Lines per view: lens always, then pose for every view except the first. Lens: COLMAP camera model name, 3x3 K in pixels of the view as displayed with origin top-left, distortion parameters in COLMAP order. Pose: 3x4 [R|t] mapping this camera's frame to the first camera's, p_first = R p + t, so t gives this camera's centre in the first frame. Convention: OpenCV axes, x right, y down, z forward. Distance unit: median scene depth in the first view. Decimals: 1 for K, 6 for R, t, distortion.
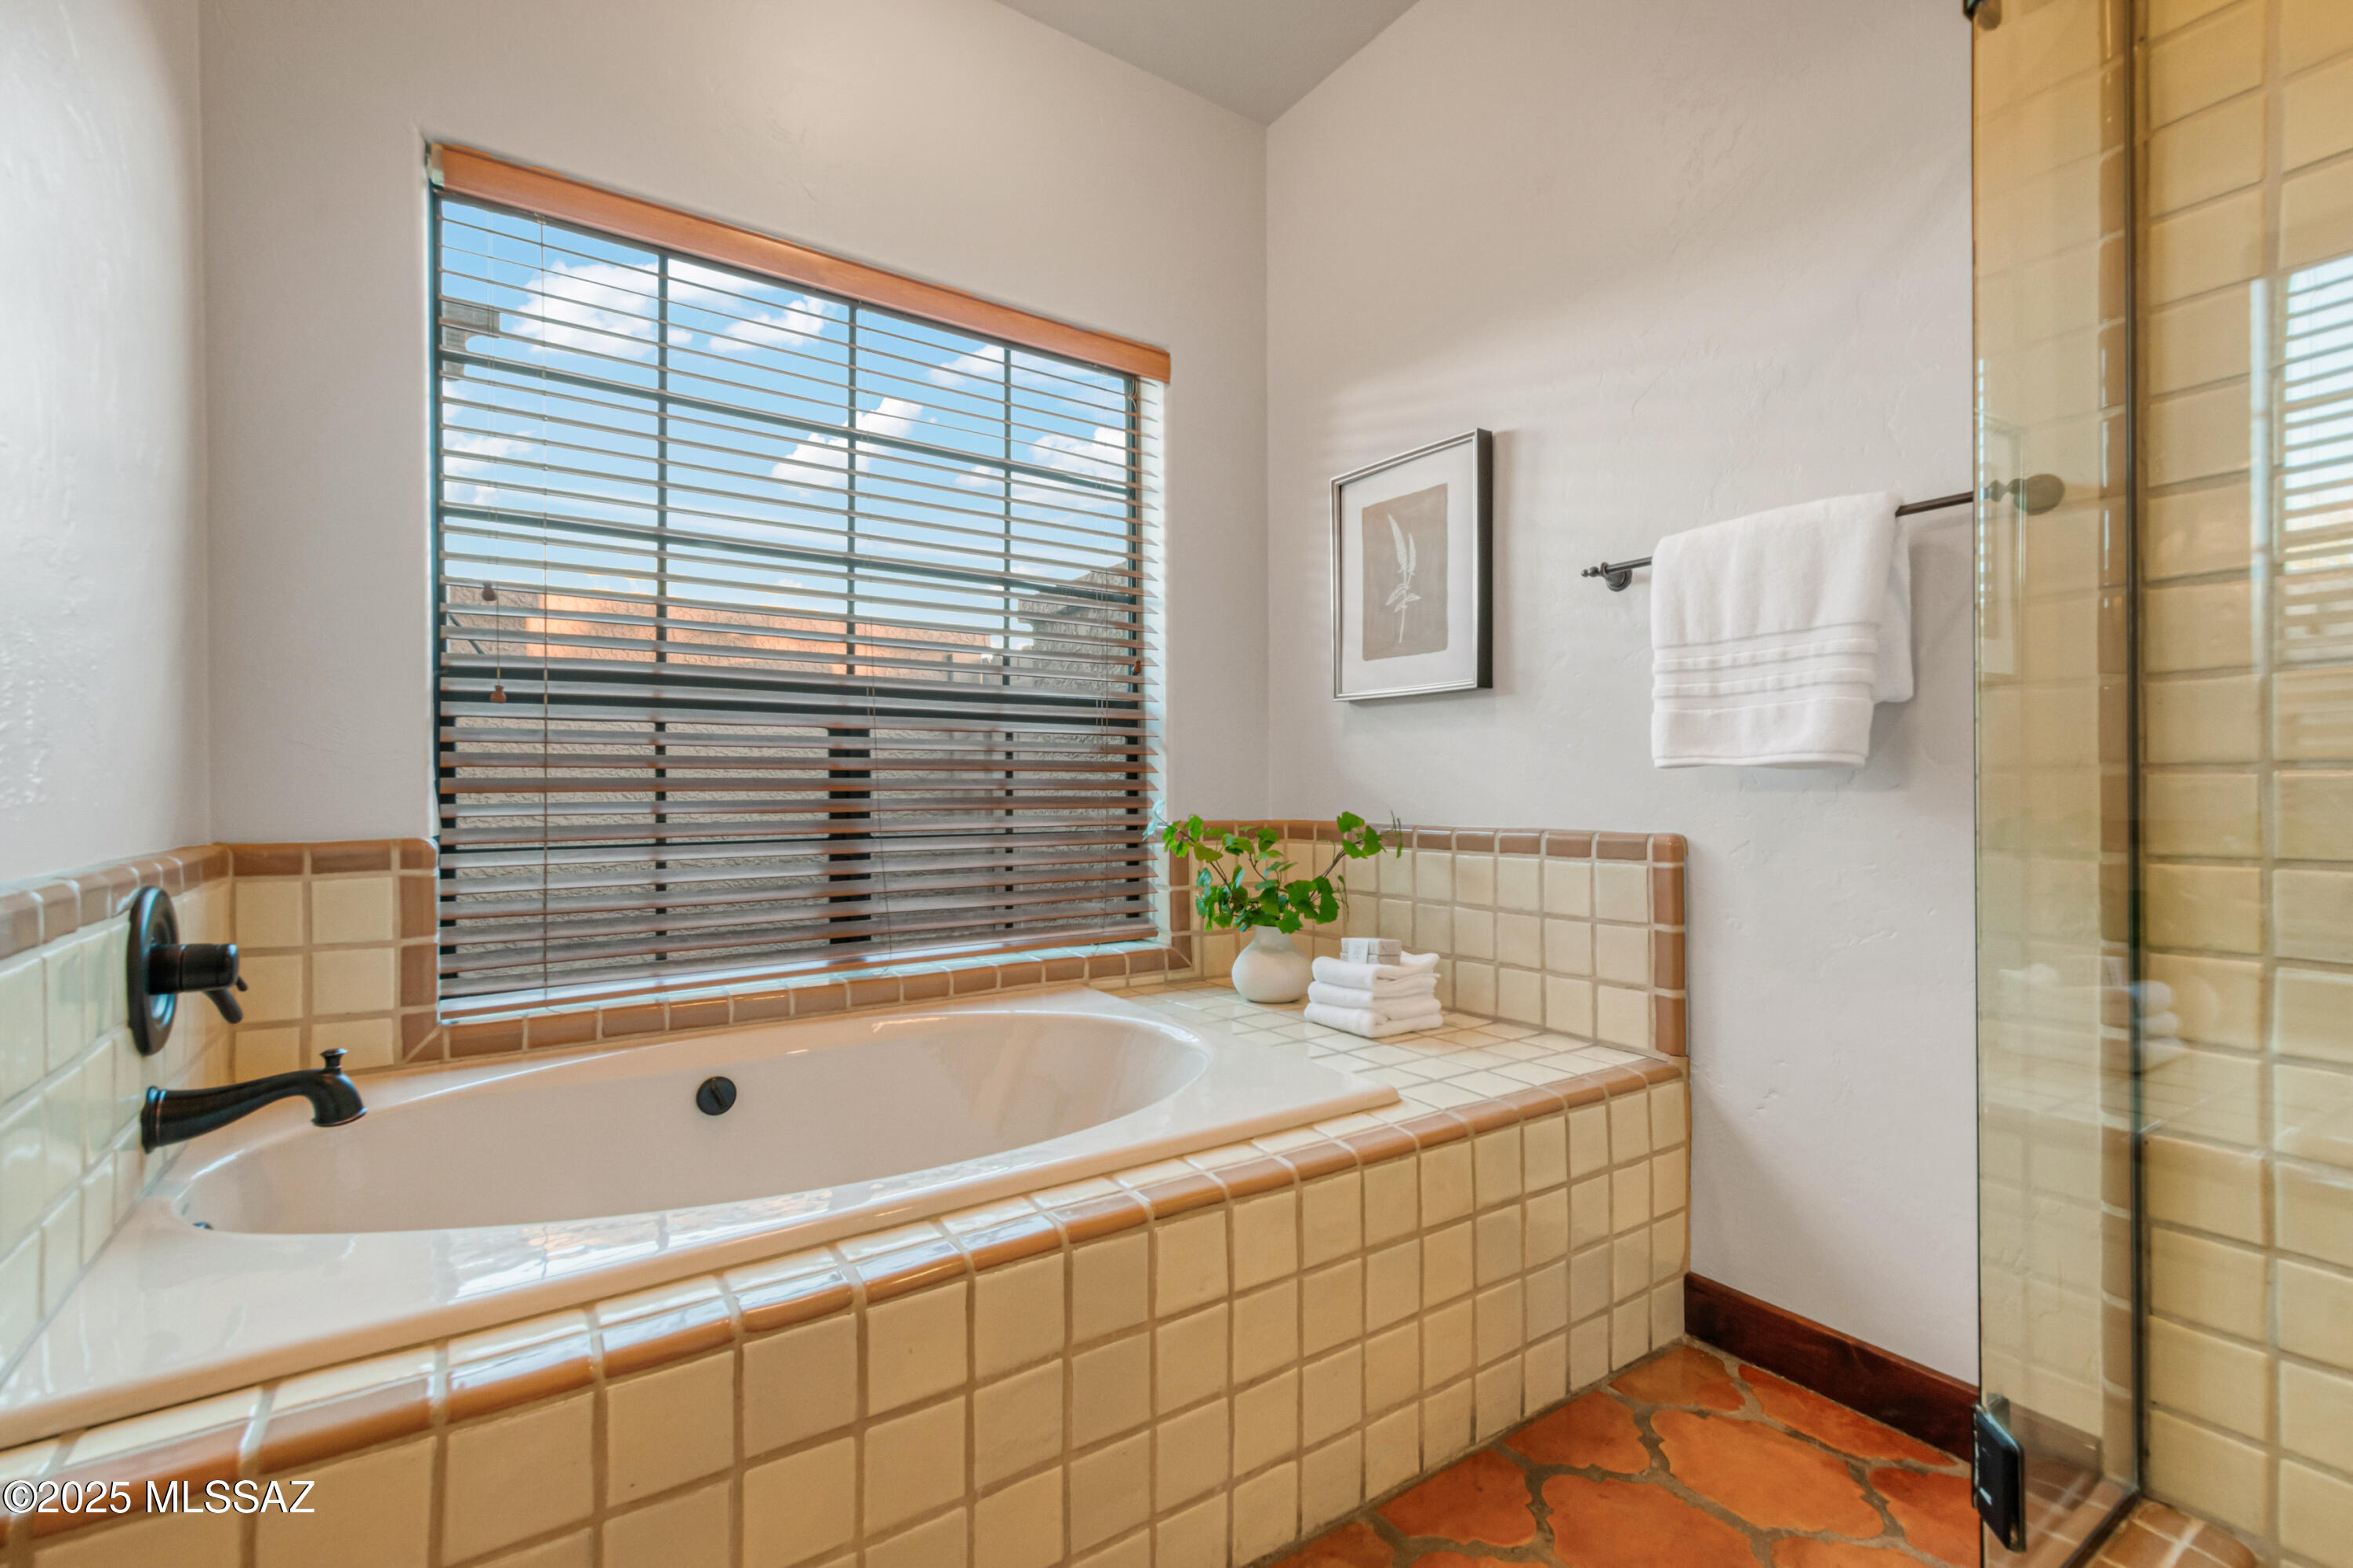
lens RADIAL K [[1032.8, 0, 1199.4], [0, 1032.8, 796.5], [0, 0, 1]] dist [0.009217, -0.001708]
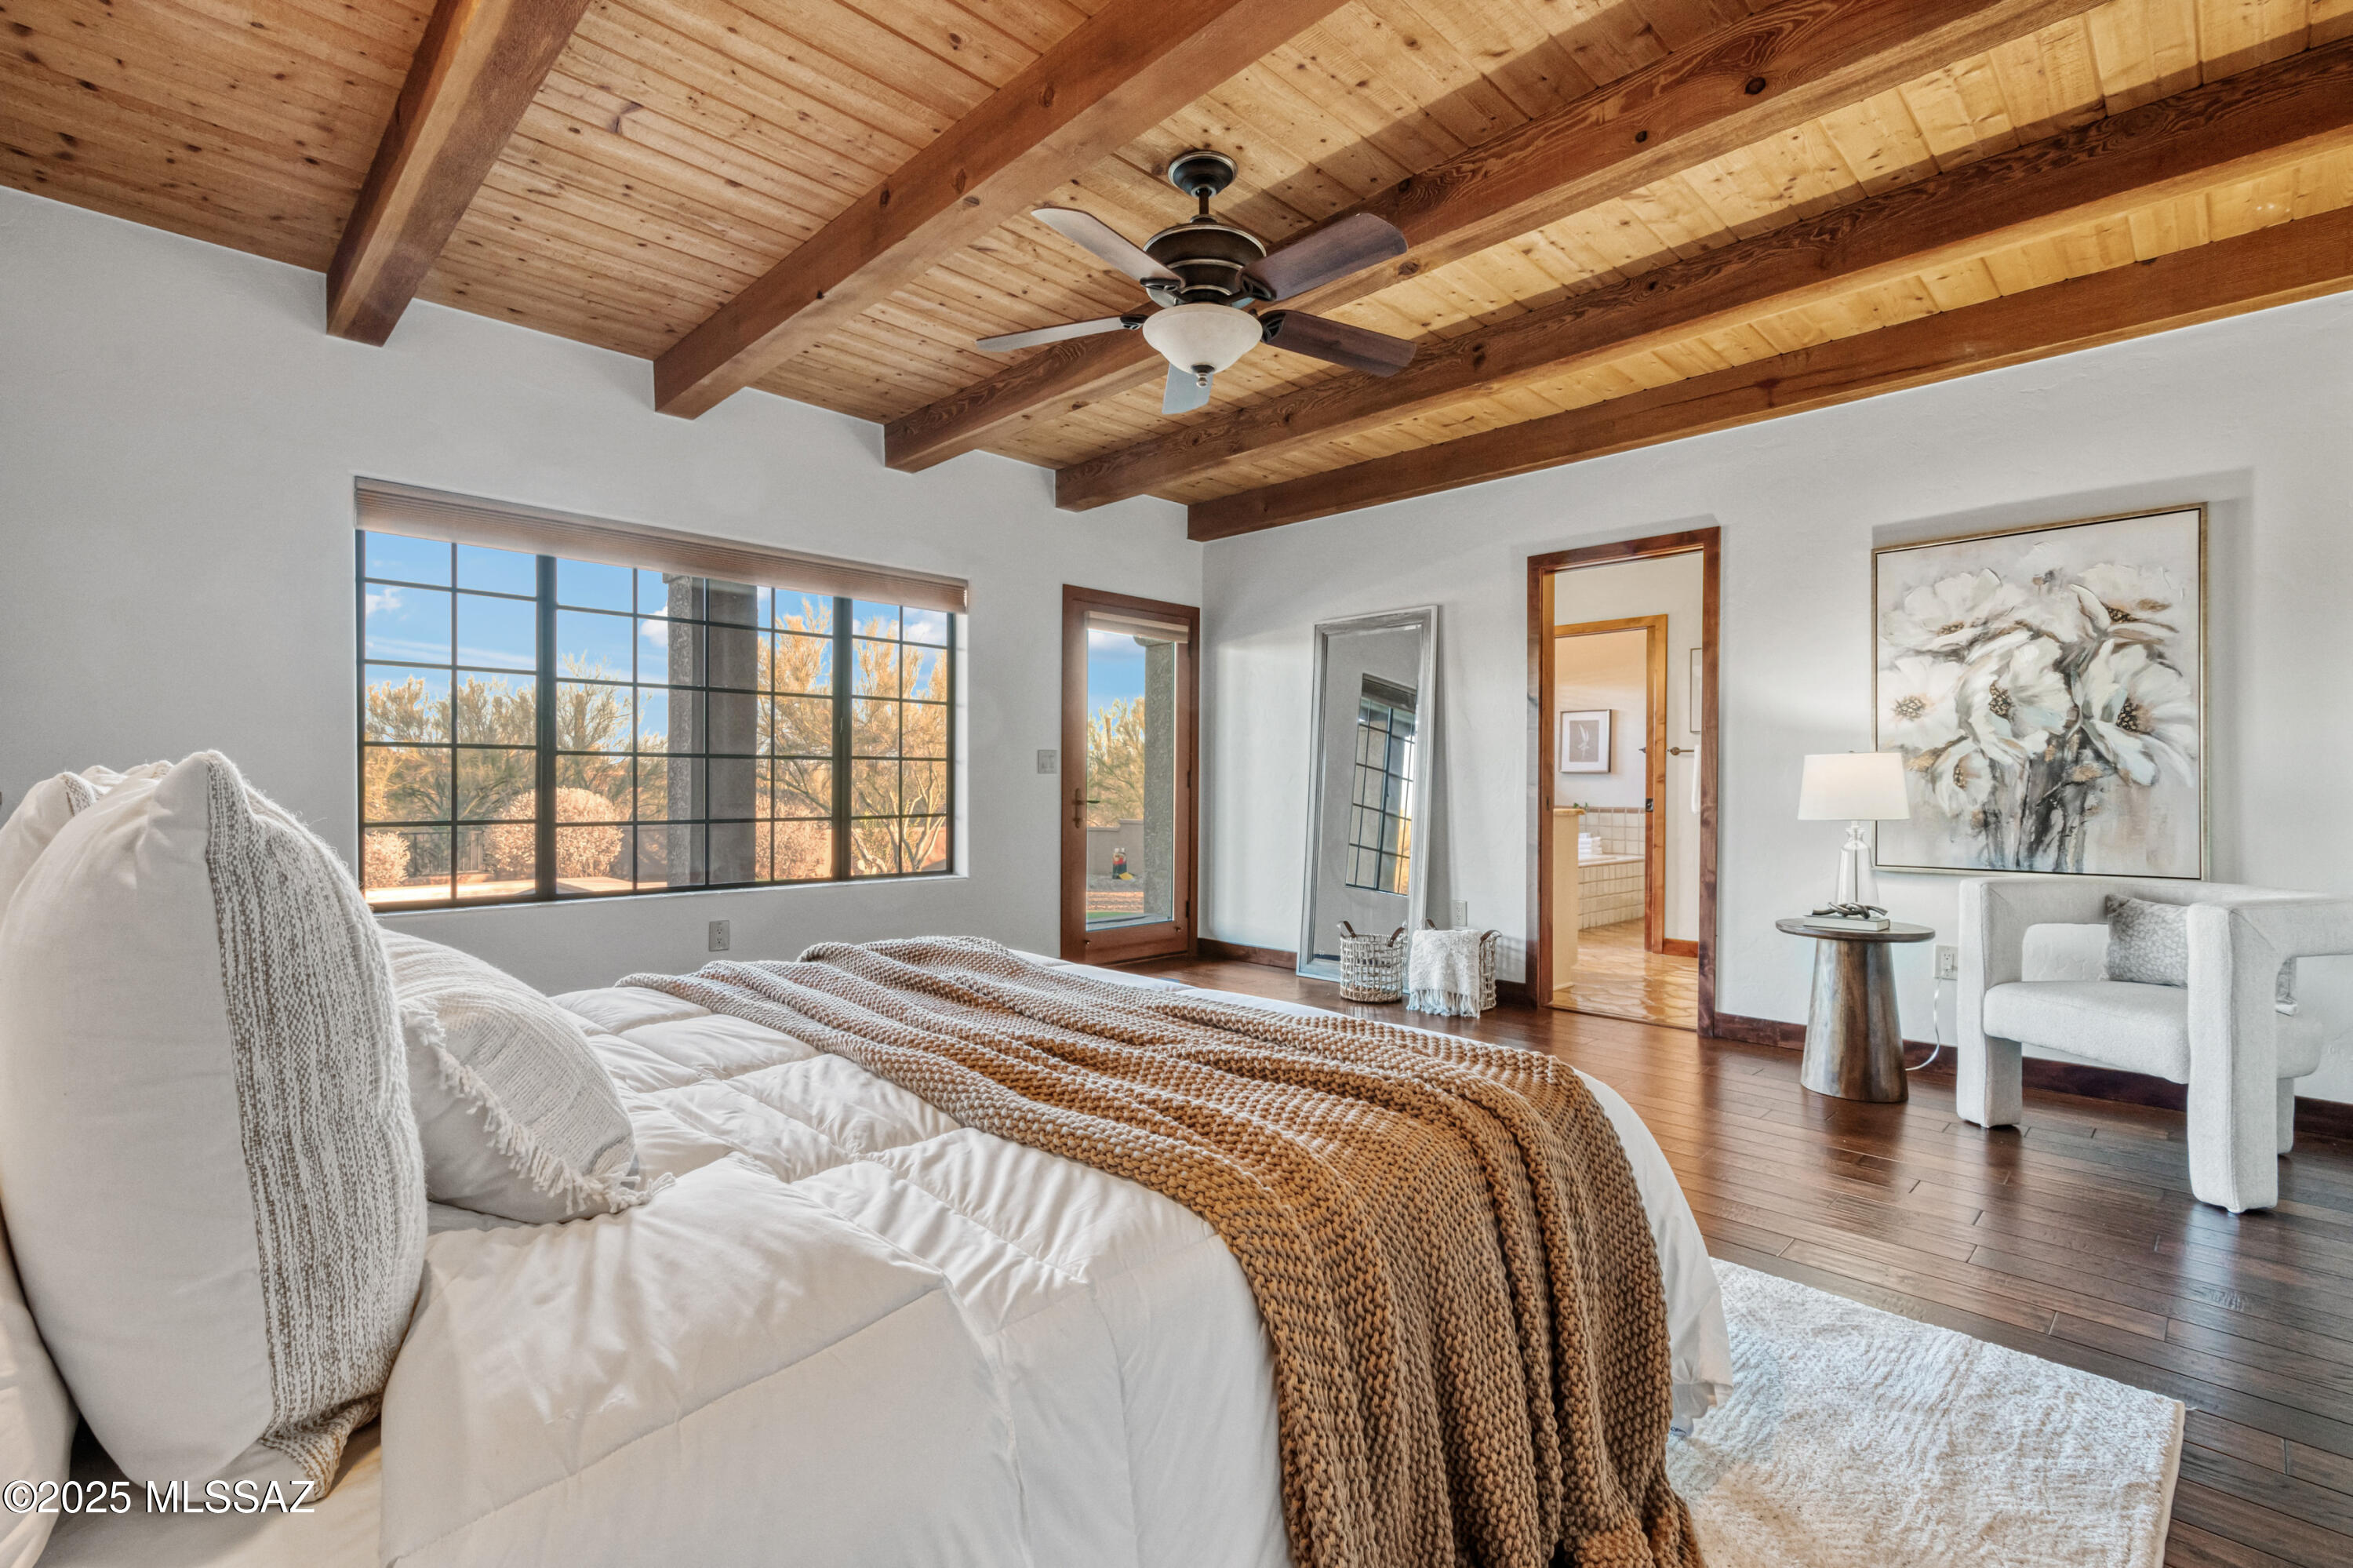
lens RADIAL K [[1032.8, 0, 1177.6], [0, 1032.8, 783.9], [0, 0, 1]] dist [0.009217, -0.001708]
pose [[0.987731, 0.009775, 0.155861, -1.907005], [-0.009448, 0.999951, -0.002842, -0.029776], [-0.155881, 0.001334, 0.987775, -2.576476]]
